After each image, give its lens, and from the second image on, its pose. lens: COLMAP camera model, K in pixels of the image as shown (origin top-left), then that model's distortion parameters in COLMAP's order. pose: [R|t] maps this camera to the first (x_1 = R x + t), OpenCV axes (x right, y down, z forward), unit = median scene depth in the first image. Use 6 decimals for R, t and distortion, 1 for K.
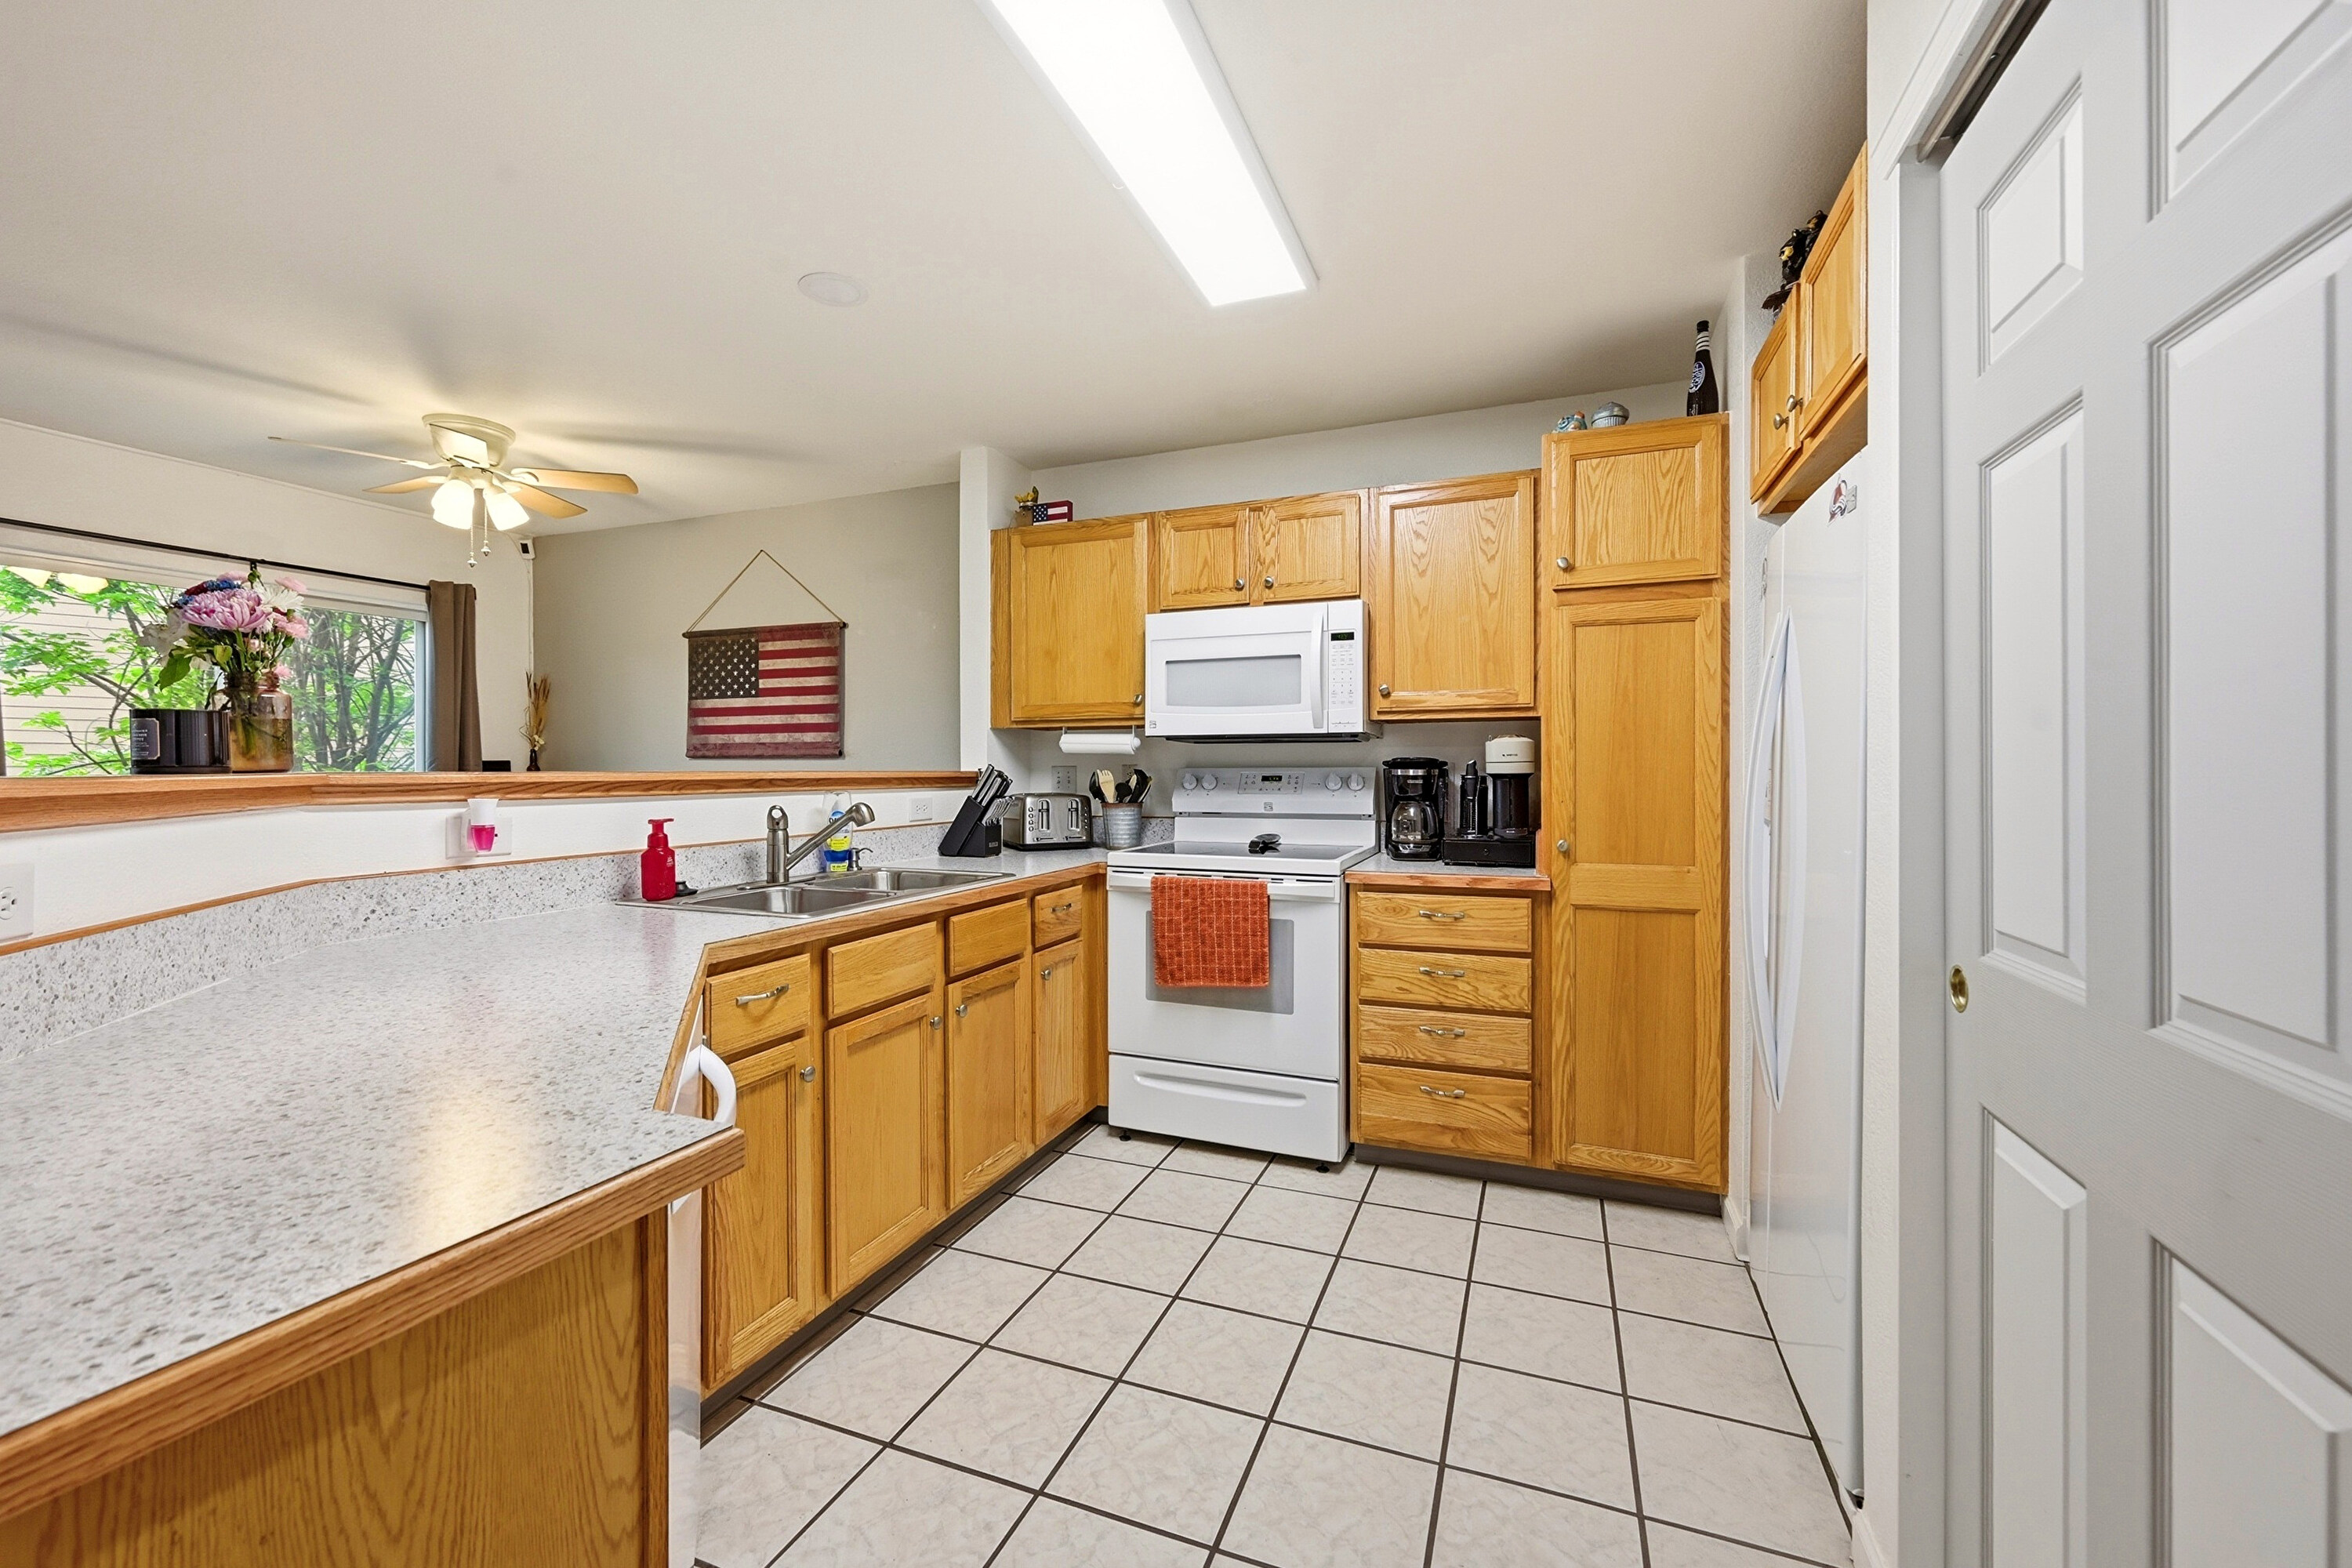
lens RADIAL K [[941.0, 0, 1173.4], [0, 941.0, 777.7], [0, 0, 1]] dist [-0.001883, 0.000785]
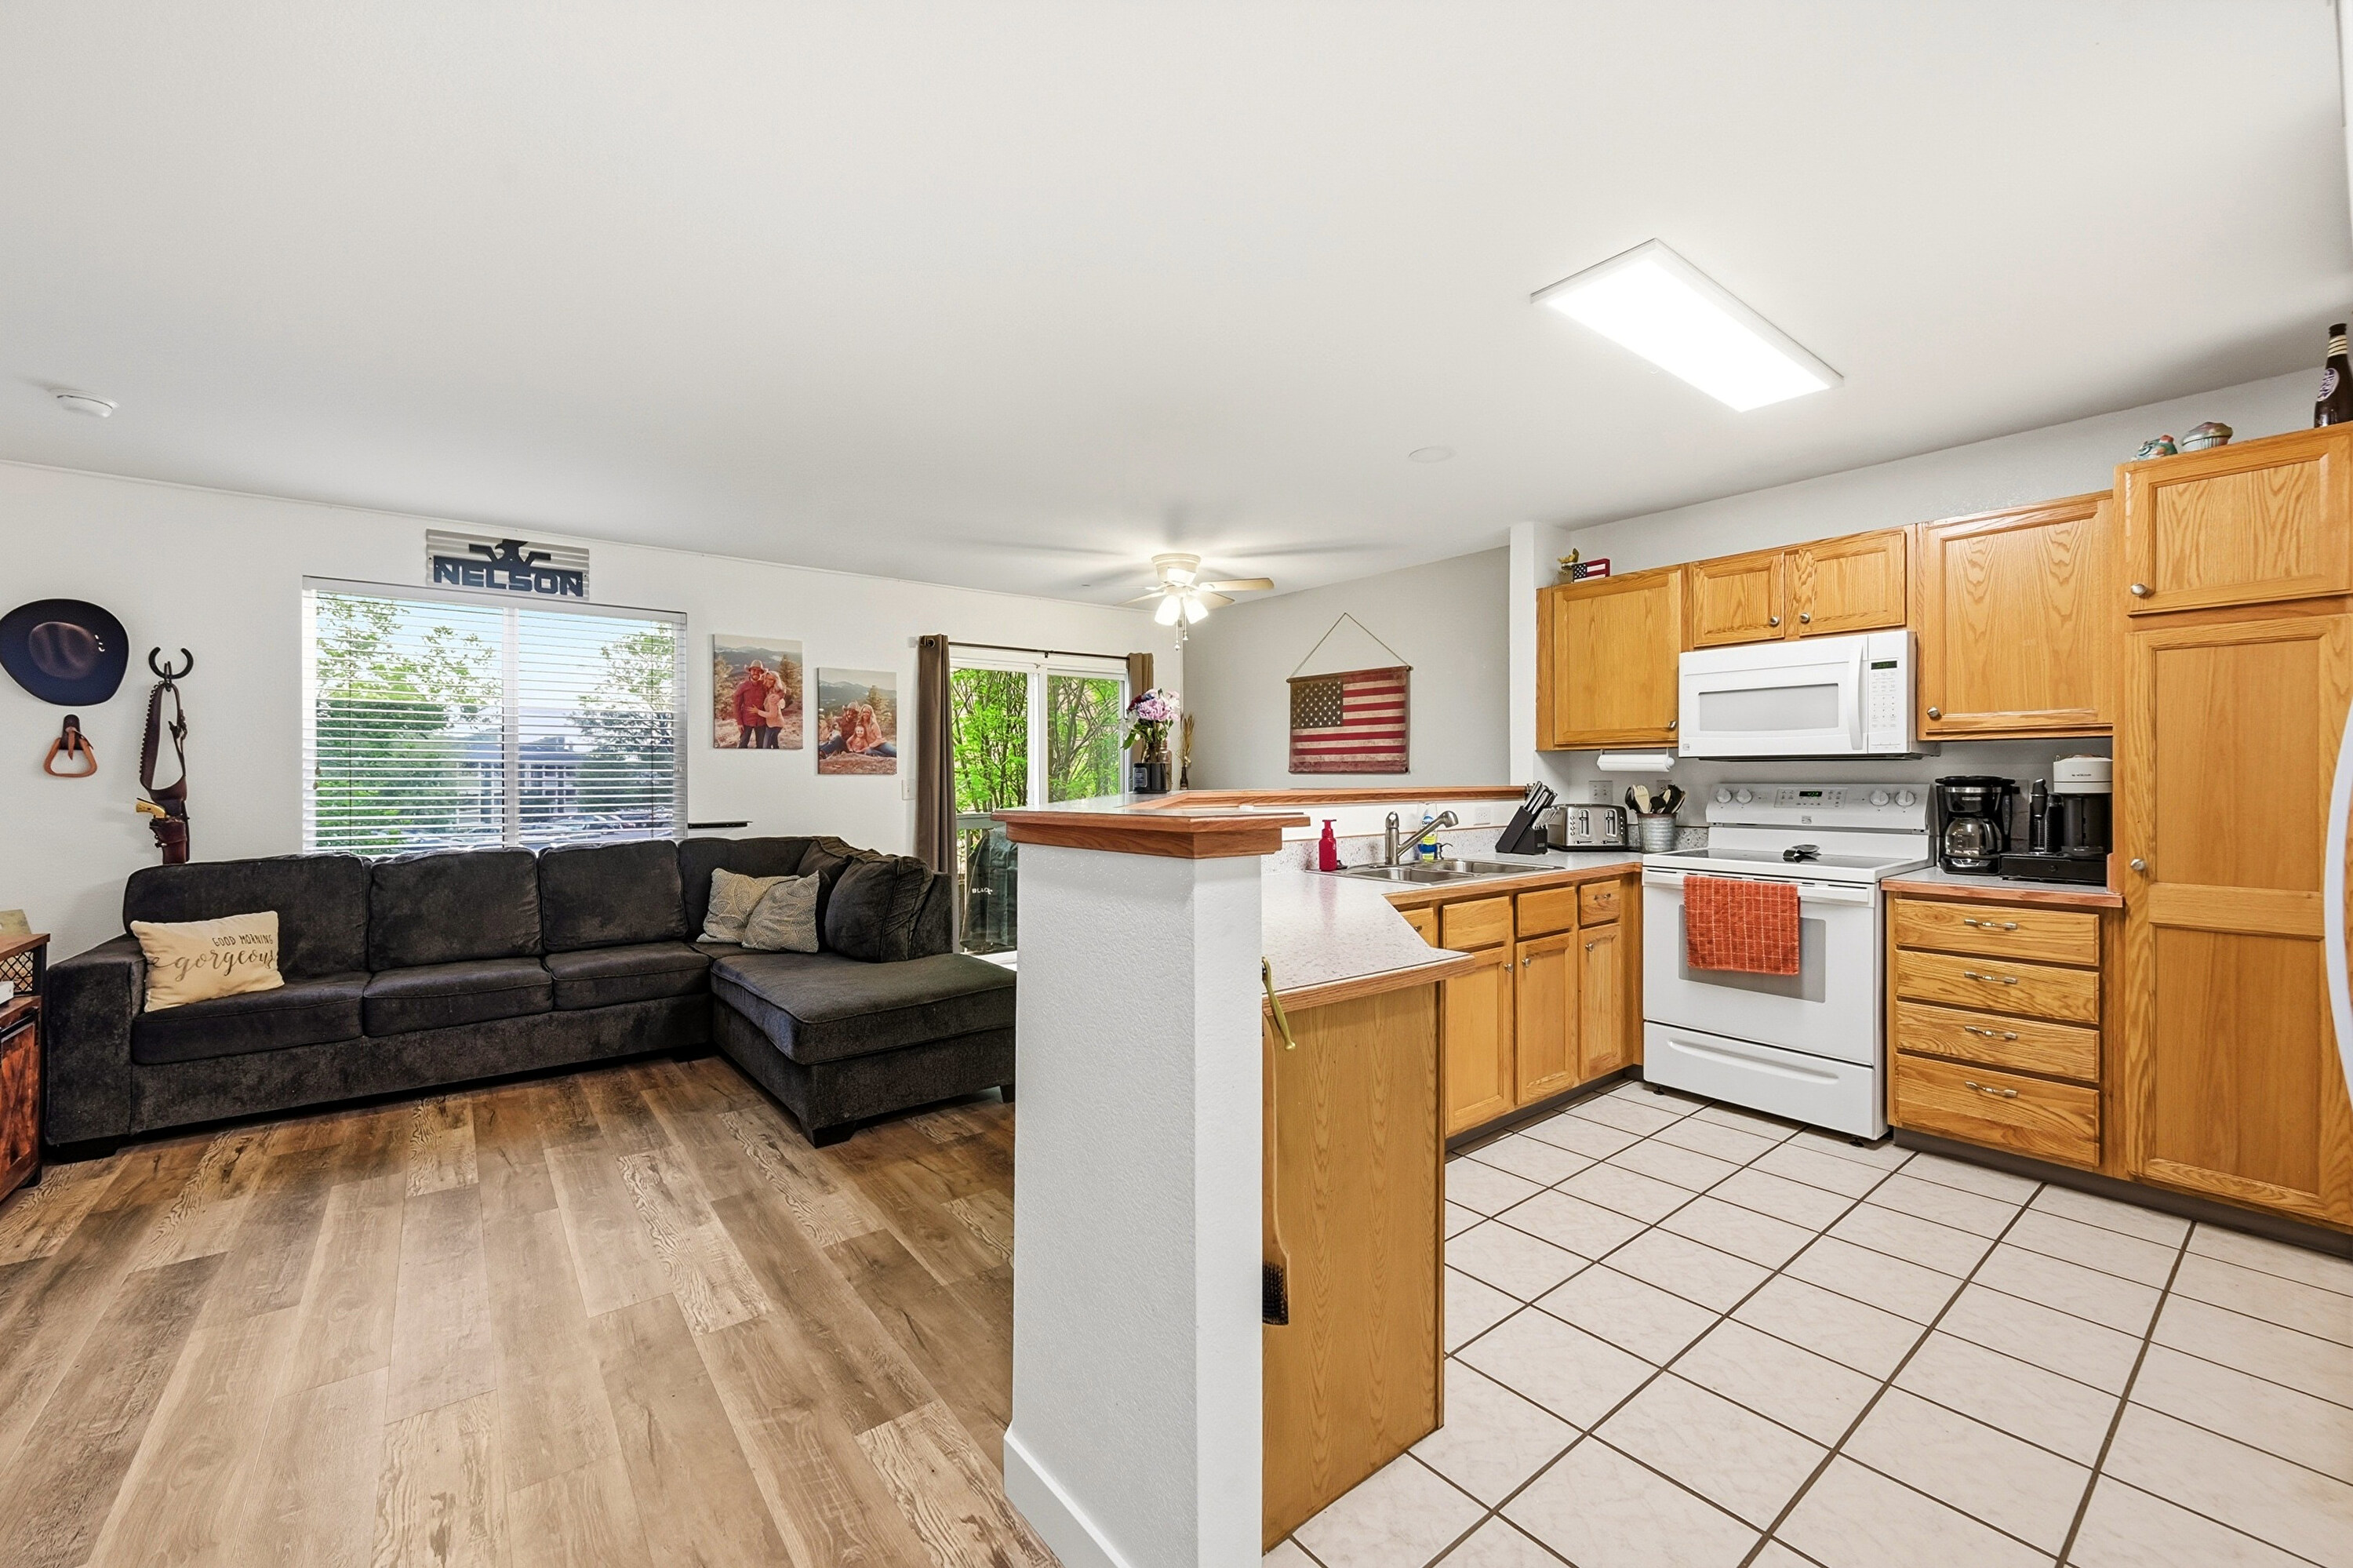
lens RADIAL K [[941.4, 0, 1172.9], [0, 941.4, 779.9], [0, 0, 1]] dist [-0.001883, 0.000785]
pose [[0.863899, 0.001623, -0.503662, 0.017401], [-0.002449, 0.999997, -0.000979, -0.014283], [0.503659, 0.002079, 0.863900, -0.357248]]
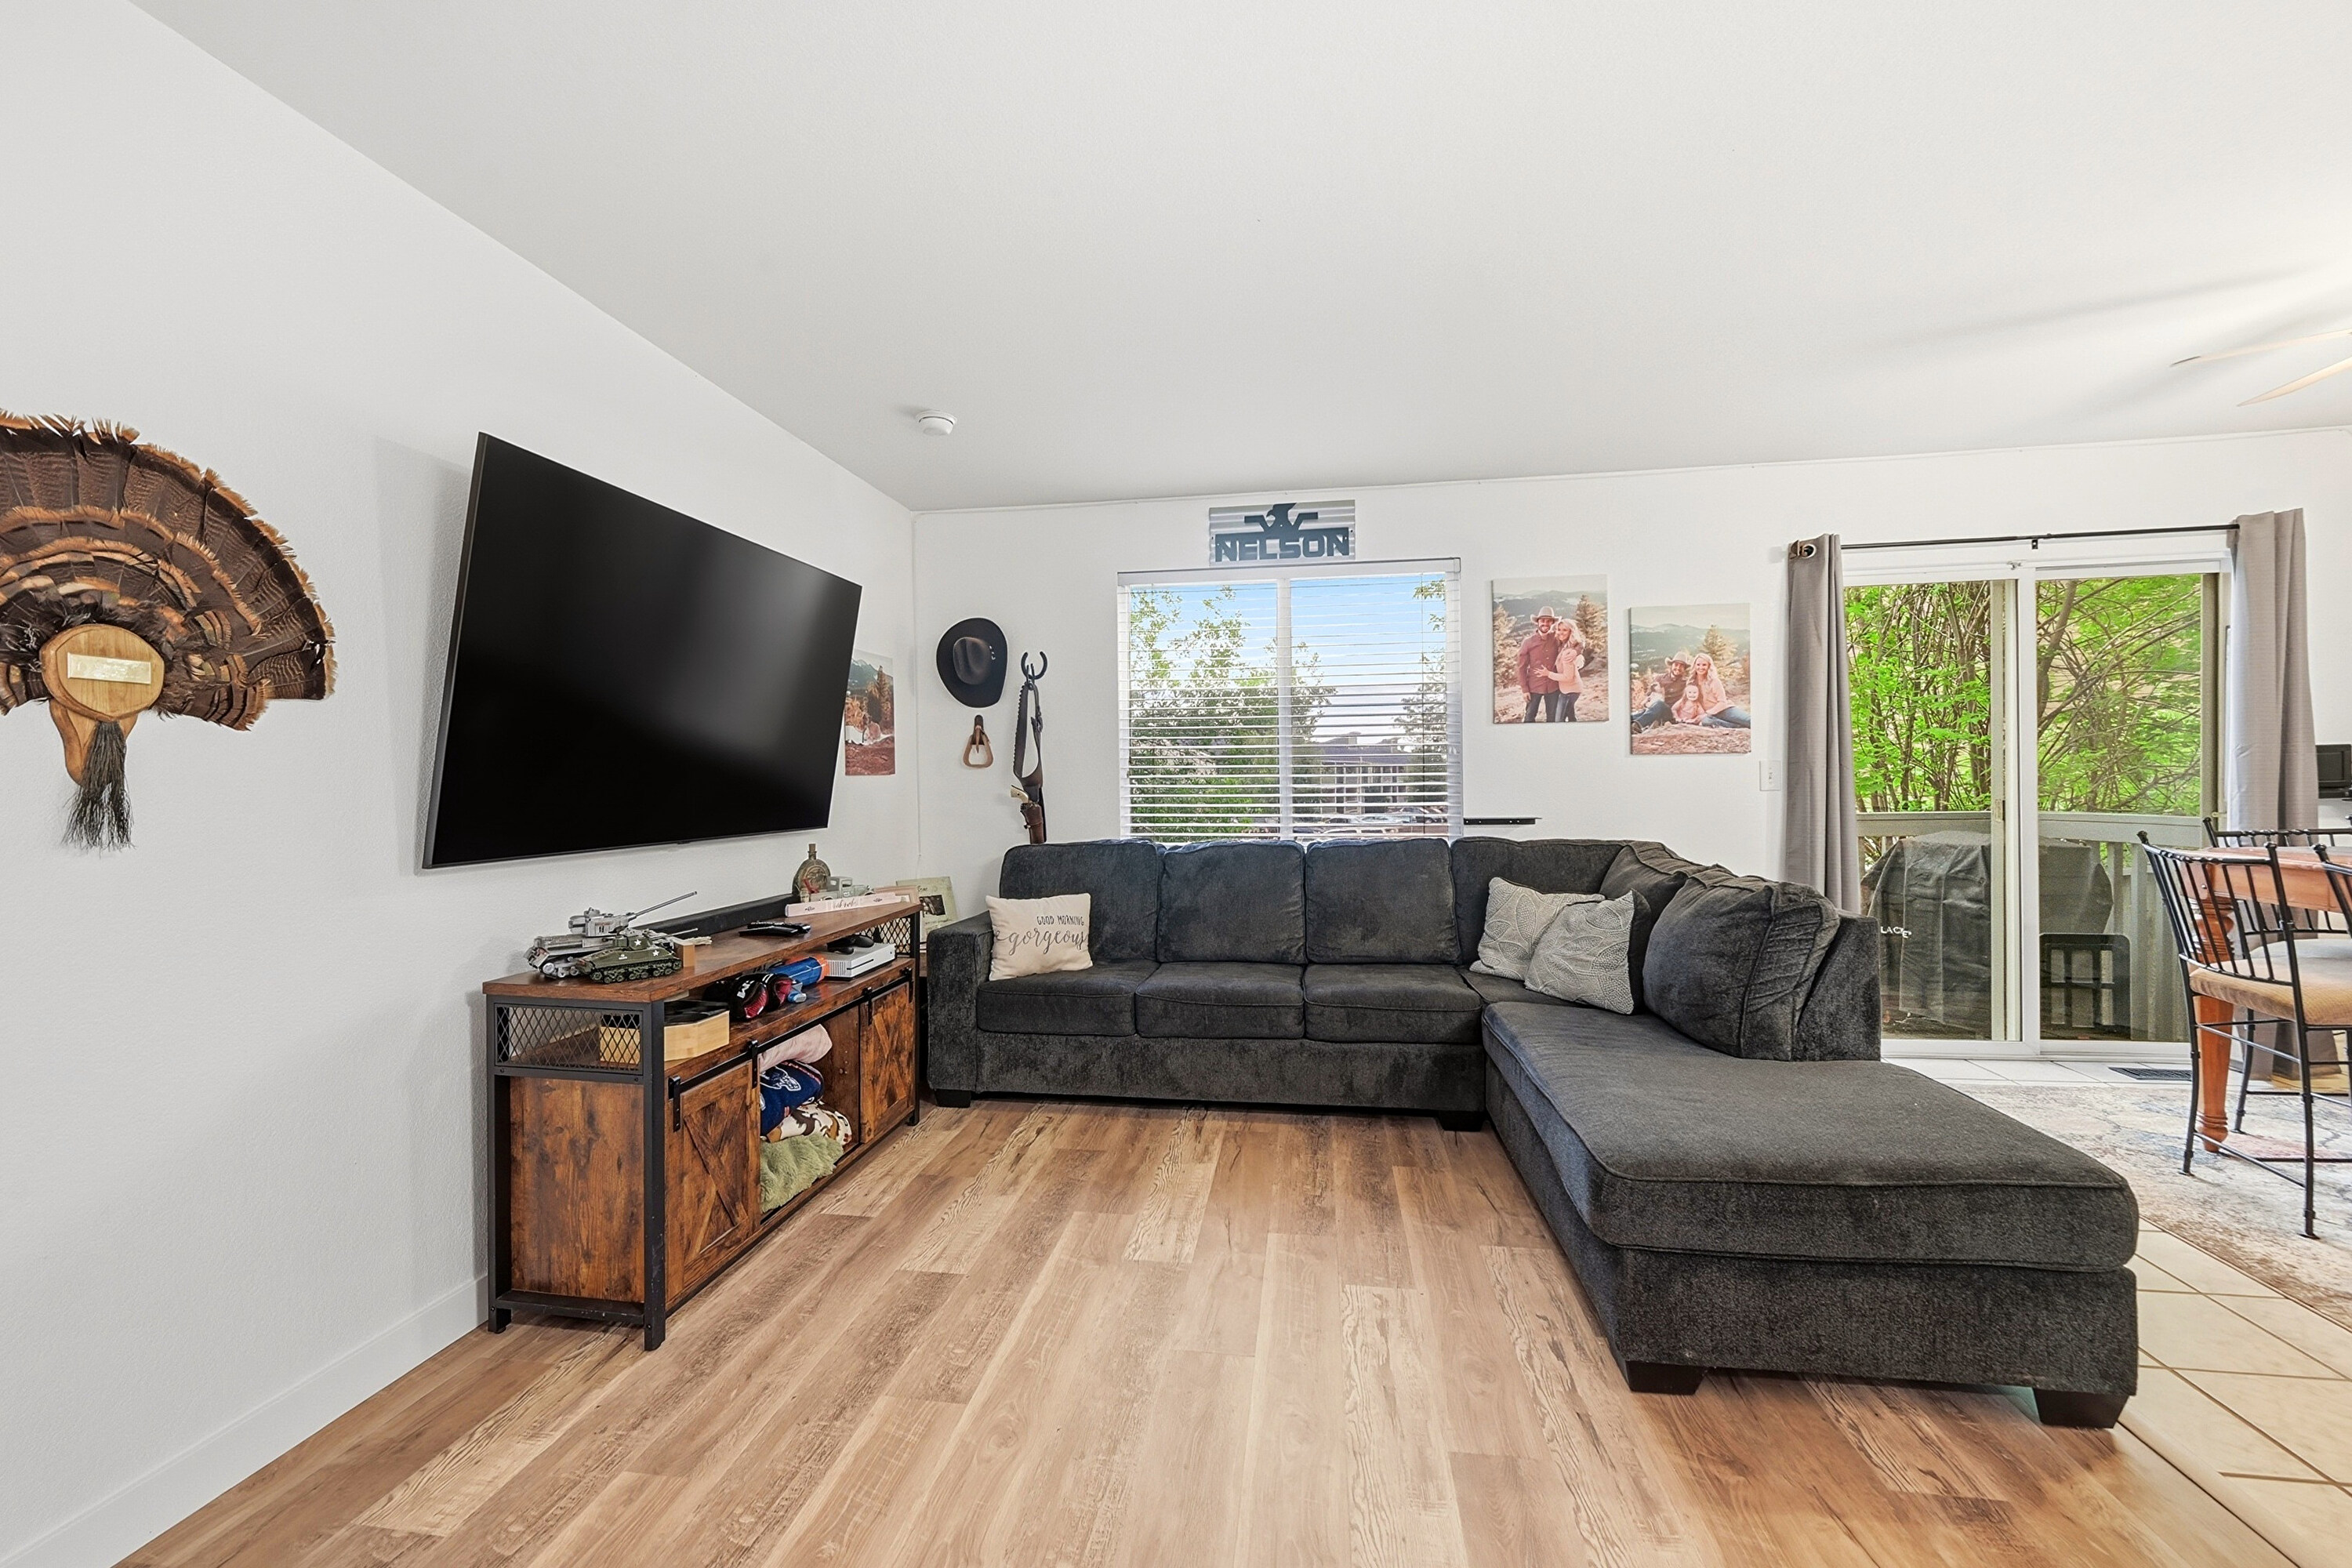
lens RADIAL K [[941.0, 0, 1176.7], [0, 941.0, 787.8], [0, 0, 1]] dist [-0.001883, 0.000785]
pose [[0.232468, 0.008272, -0.972569, -0.346529], [0.006789, 0.999926, 0.010127, 0.003257], [0.972580, -0.008957, 0.232395, -0.064794]]
